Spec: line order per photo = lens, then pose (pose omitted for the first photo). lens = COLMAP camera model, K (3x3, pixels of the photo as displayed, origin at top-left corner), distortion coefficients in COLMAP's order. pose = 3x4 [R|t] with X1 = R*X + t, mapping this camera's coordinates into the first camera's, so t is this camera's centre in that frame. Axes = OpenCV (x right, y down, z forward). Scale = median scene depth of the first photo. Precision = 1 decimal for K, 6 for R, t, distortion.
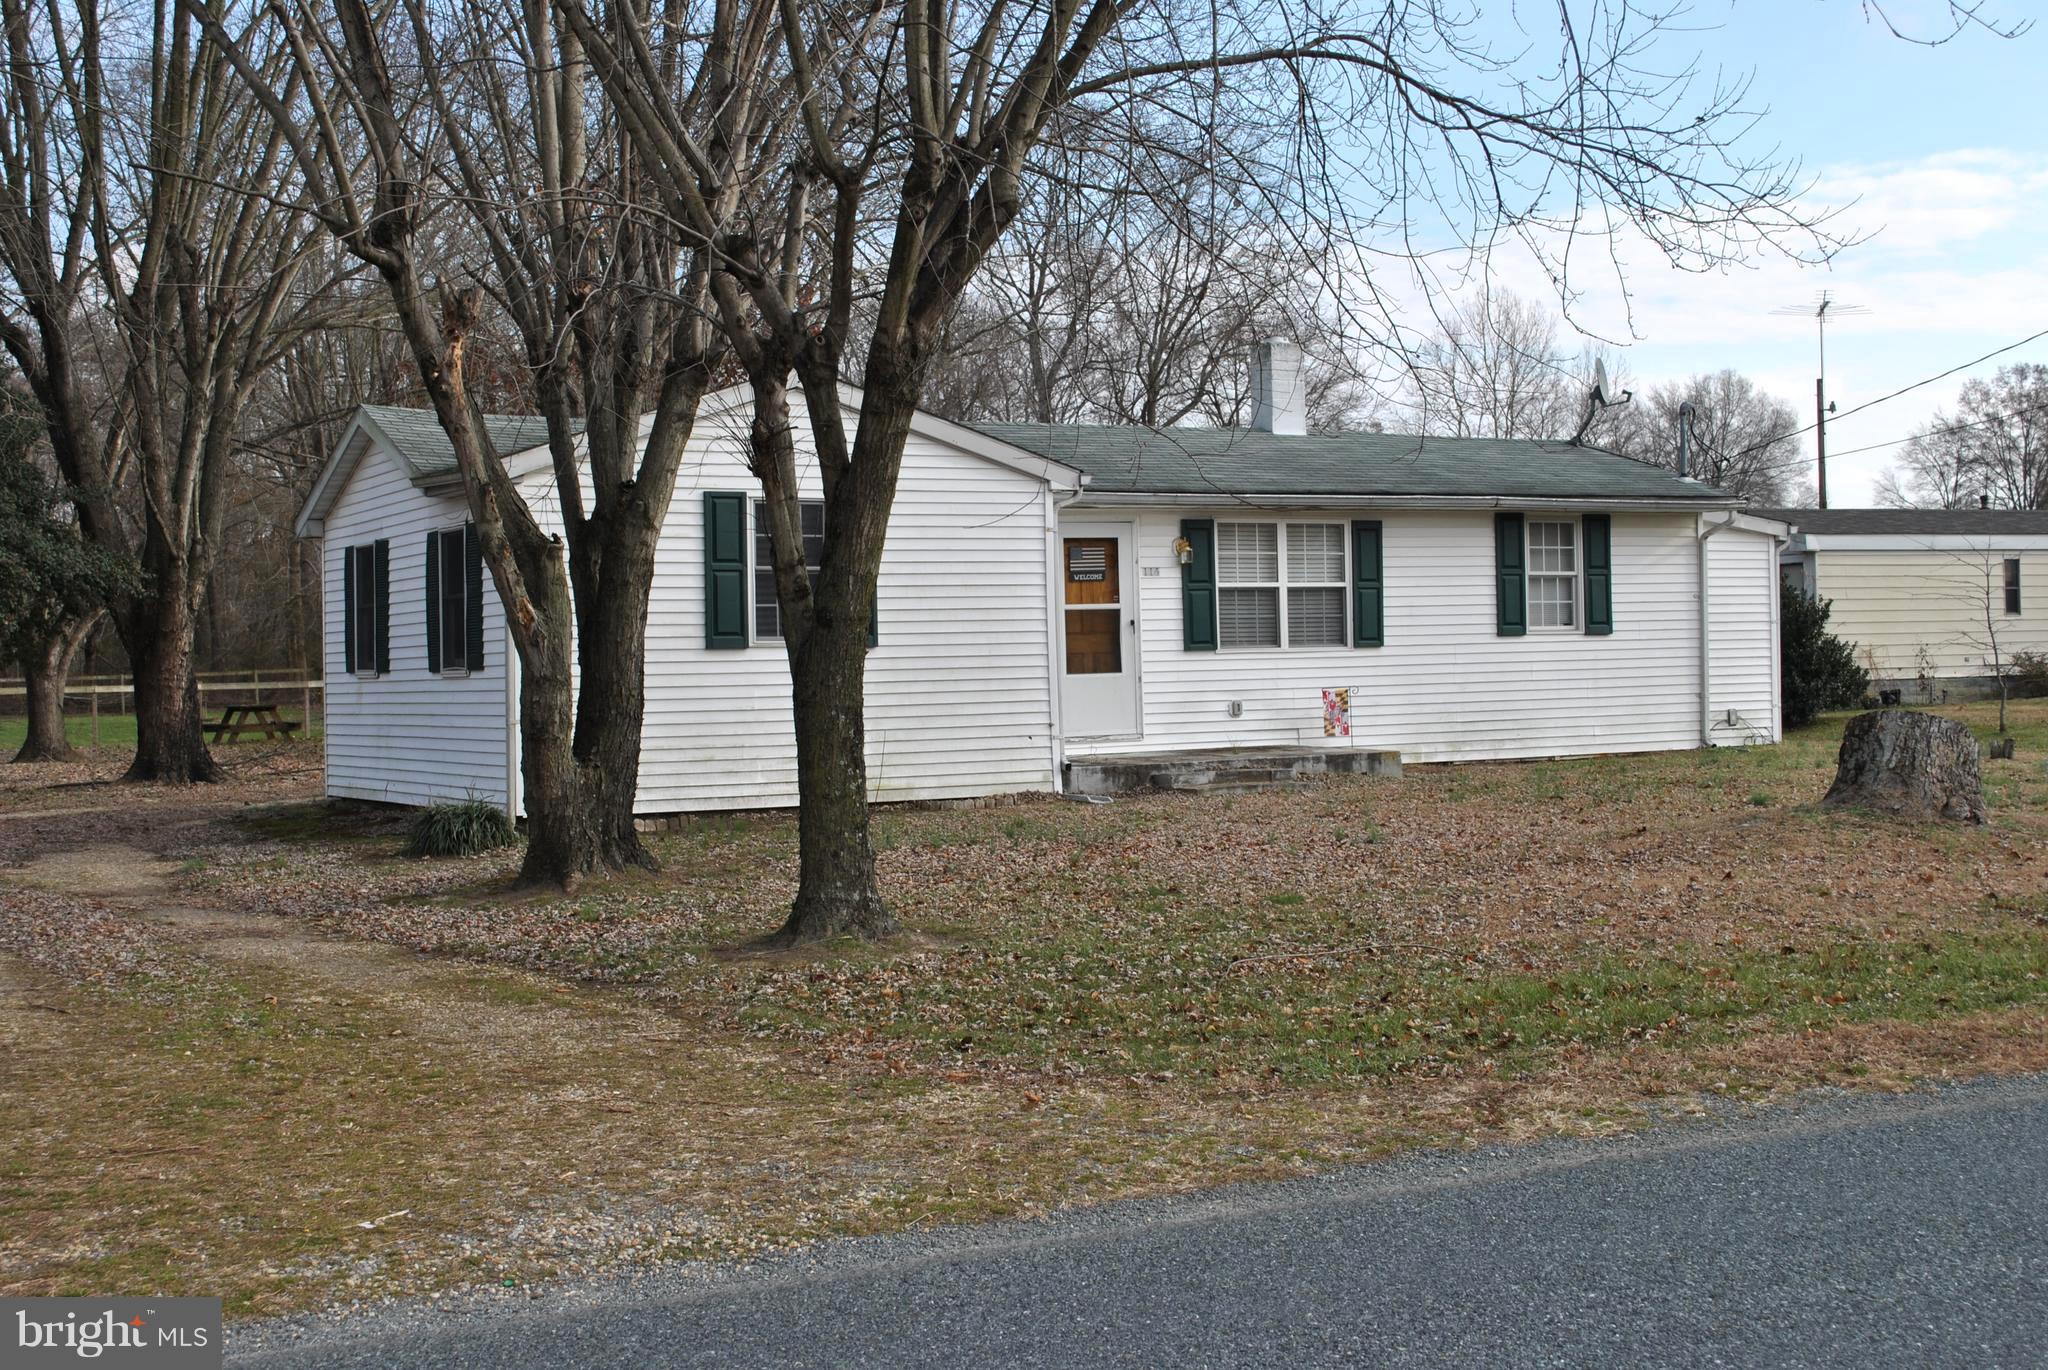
lens RADIAL K [[2746.1, 0, 1018.8], [0, 2746.1, 684.6], [0, 0, 1]] dist [-0.039544, 0.000000]
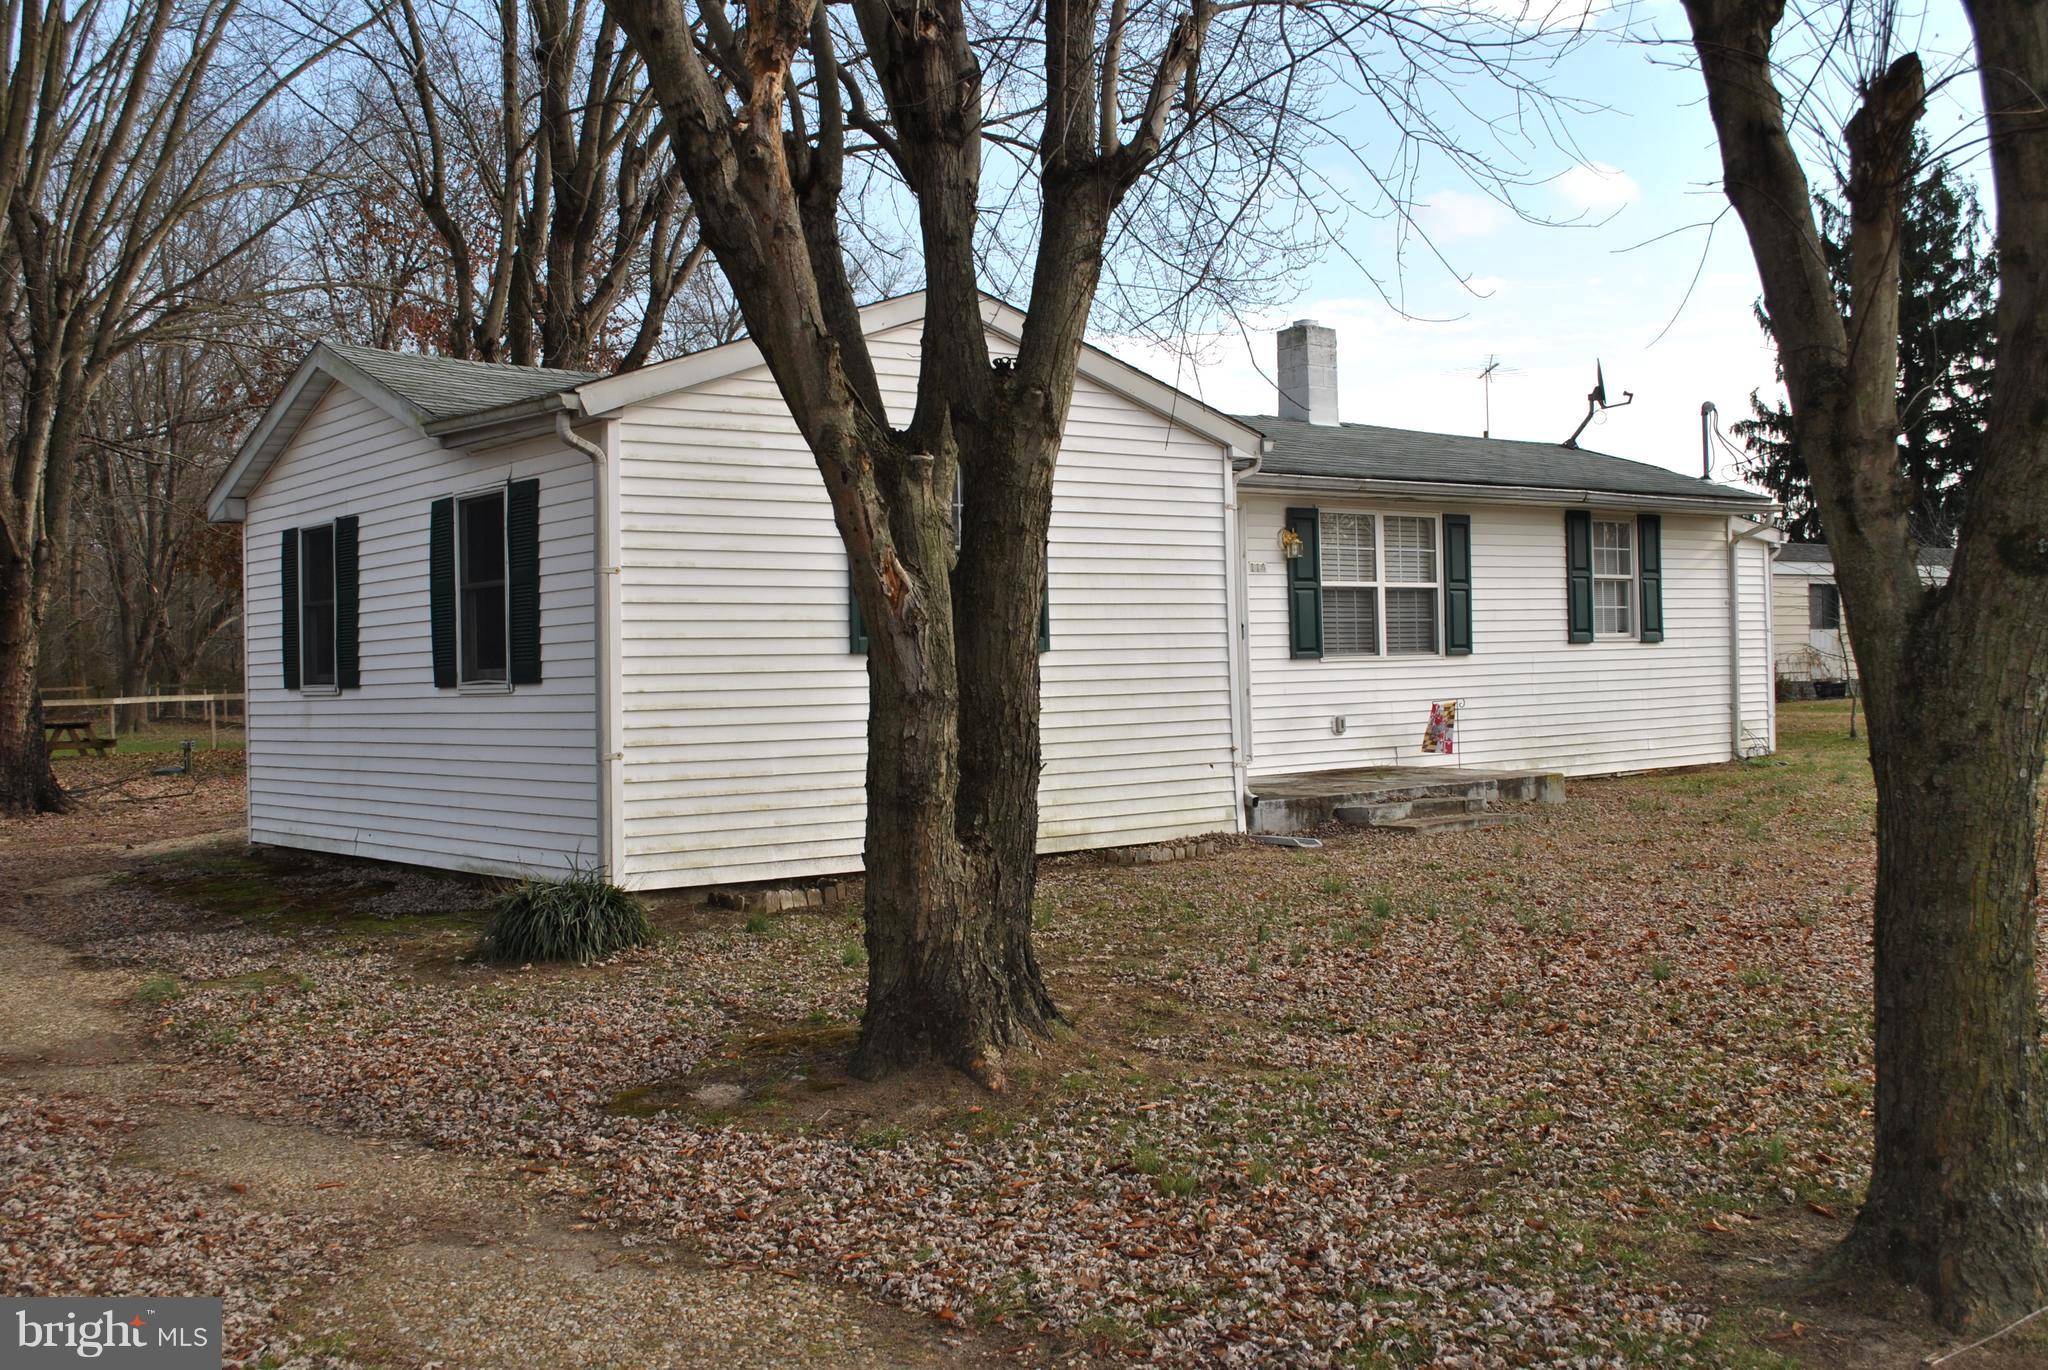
lens RADIAL K [[2100.8, 0, 1025.0], [0, 2100.8, 689.8], [0, 0, 1]] dist [-0.063375, 0.000000]
pose [[0.982920, -0.004860, 0.183969, -0.141552], [0.005420, 0.999982, -0.002546, -0.001342], [-0.183953, 0.003499, 0.982929, 0.357955]]
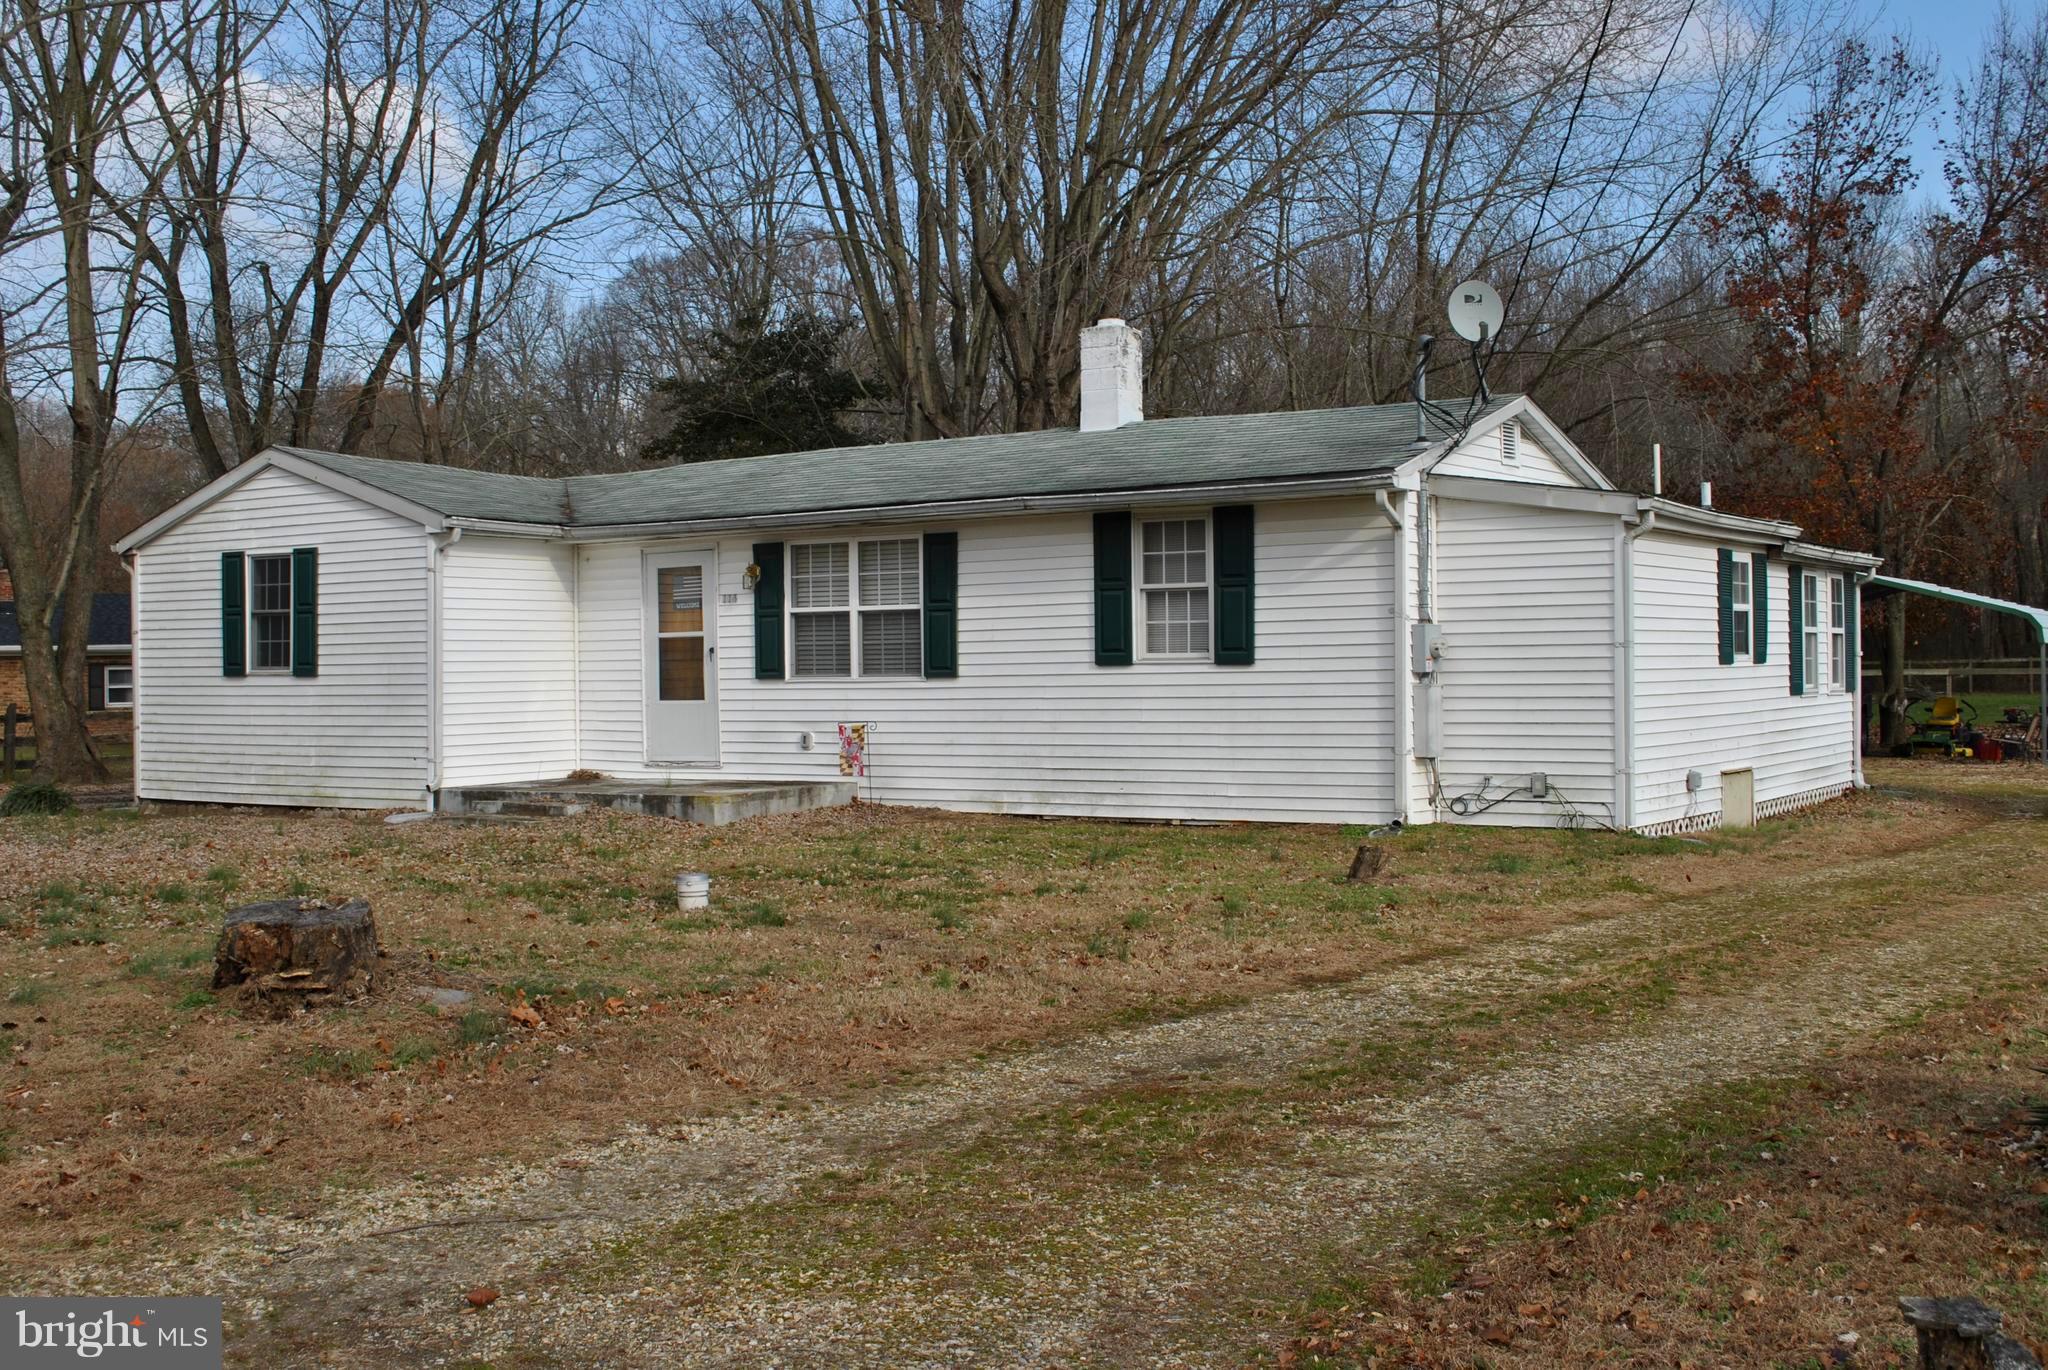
lens RADIAL K [[2100.8, 0, 1024.1], [0, 2100.8, 678.4], [0, 0, 1]] dist [-0.063375, 0.000000]
pose [[0.459647, 0.019231, -0.887894, 0.752074], [-0.006501, 0.999812, 0.018289, -0.026323], [0.888078, -0.002635, 0.459685, 0.728461]]
